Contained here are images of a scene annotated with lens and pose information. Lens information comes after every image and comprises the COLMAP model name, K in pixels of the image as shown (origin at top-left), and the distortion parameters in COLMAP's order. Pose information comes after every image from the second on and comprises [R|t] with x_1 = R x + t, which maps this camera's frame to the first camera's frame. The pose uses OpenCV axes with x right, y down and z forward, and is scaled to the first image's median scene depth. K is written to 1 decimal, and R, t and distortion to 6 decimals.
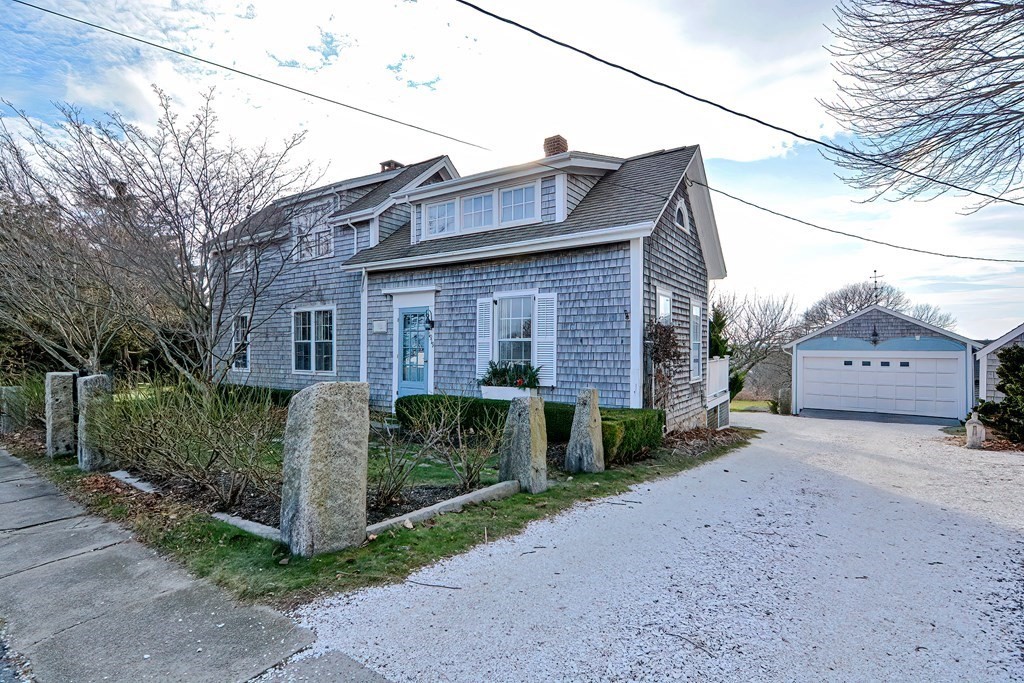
lens RADIAL K [[498.3, 0, 512.5], [0, 498.3, 349.2], [0, 0, 1]] dist [-0.007748, -0.006159]
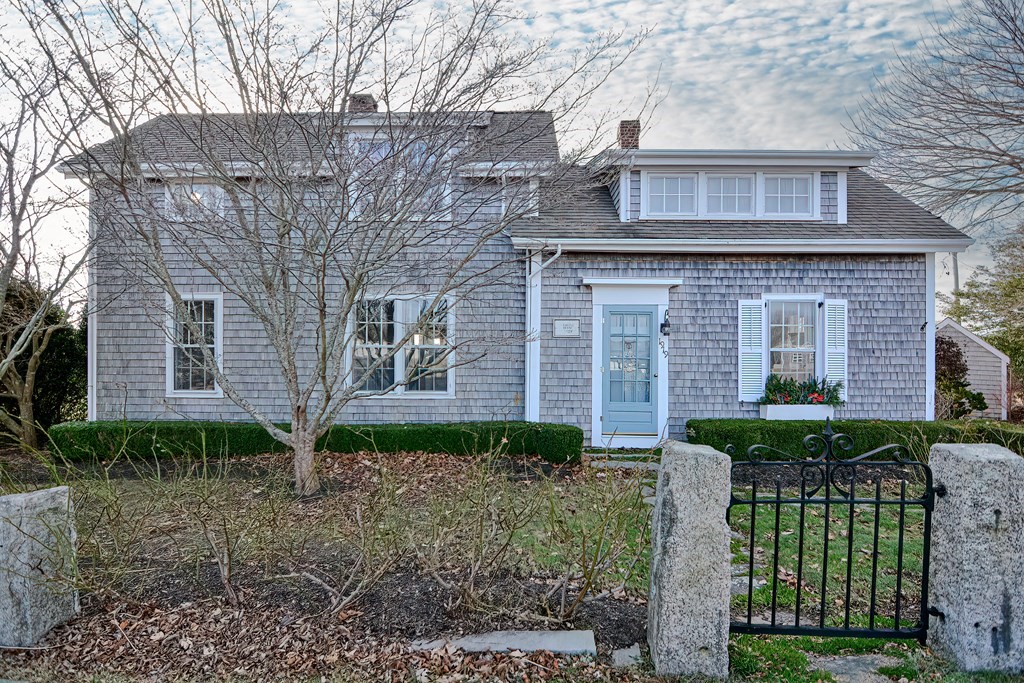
lens RADIAL K [[498.3, 0, 519.3], [0, 498.3, 361.1], [0, 0, 1]] dist [-0.007748, -0.006159]
pose [[0.846433, 0.001718, 0.532492, -0.810455], [-0.004873, 0.999978, 0.004519, -0.000767], [-0.532473, -0.006420, 0.846423, 0.483393]]
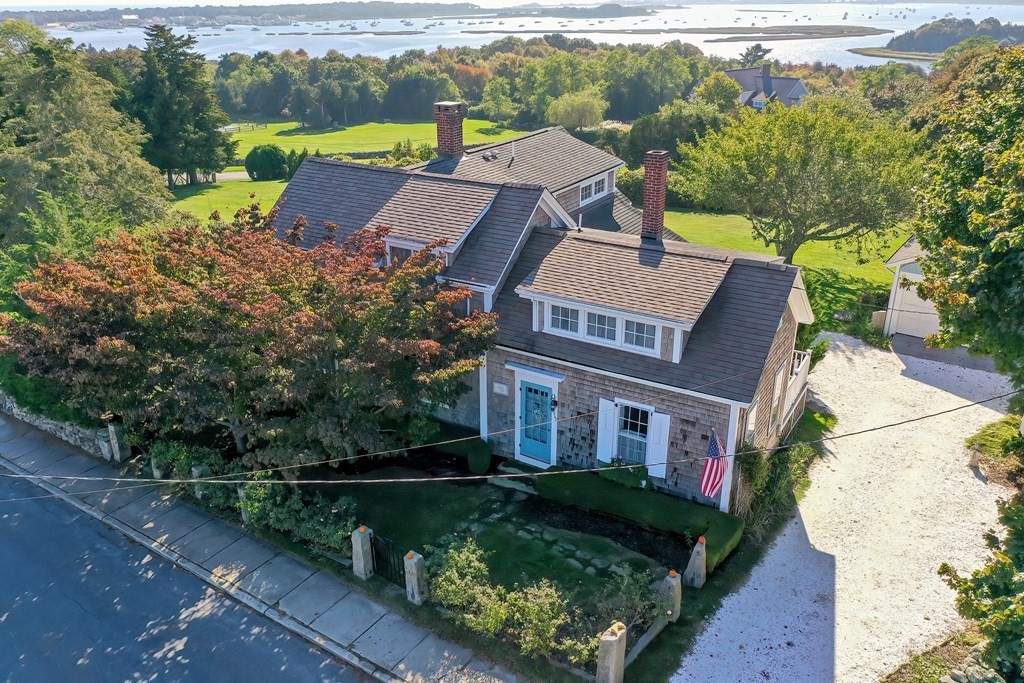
lens RADIAL K [[816.6, 0, 508.5], [0, 816.6, 340.5], [0, 0, 1]] dist [-0.023558, 0.038986]
pose [[0.999549, -0.016455, 0.025137, -0.334188], [0.005454, 0.922161, 0.386768, -0.980872], [-0.029545, -0.386456, 0.921834, -0.752405]]
